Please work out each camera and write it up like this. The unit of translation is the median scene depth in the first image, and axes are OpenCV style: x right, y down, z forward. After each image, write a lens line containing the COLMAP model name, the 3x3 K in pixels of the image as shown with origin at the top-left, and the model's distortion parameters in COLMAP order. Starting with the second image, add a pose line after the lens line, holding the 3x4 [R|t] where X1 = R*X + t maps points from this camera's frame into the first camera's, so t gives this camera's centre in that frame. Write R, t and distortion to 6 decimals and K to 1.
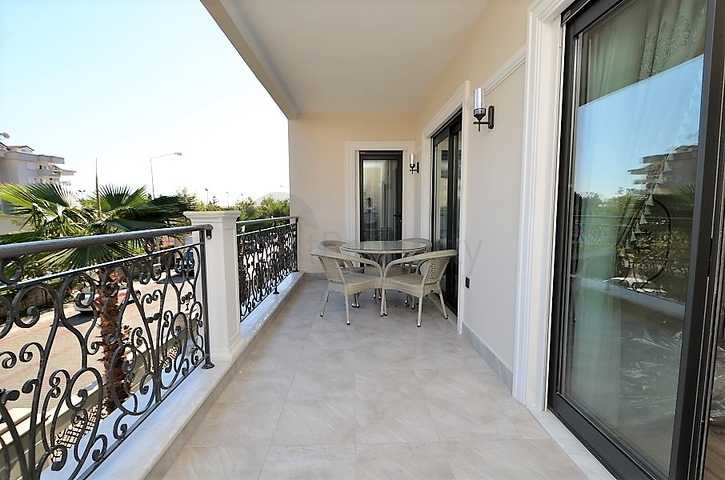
lens RADIAL K [[375.0, 0, 366.5], [0, 375.0, 251.1], [0, 0, 1]] dist [0.024284, -0.032277]
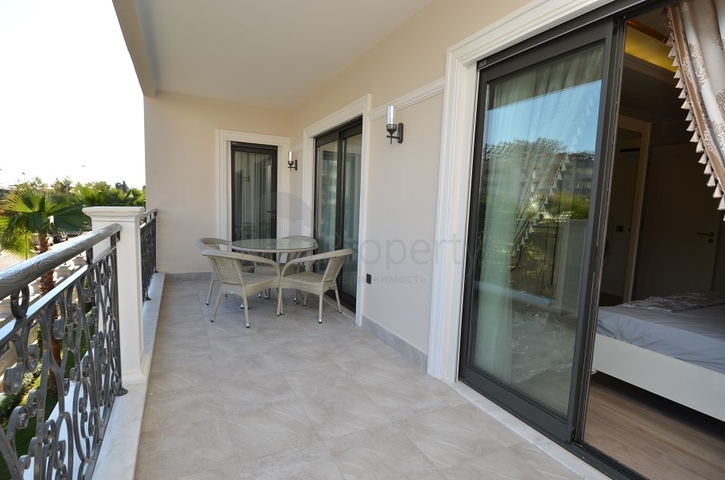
lens RADIAL K [[375.0, 0, 366.5], [0, 375.0, 251.1], [0, 0, 1]] dist [0.024284, -0.032277]
pose [[0.907549, -0.011034, 0.419801, -0.195236], [0.003934, 0.999834, 0.017775, -0.016460], [-0.419927, -0.014480, 0.907442, 0.008333]]
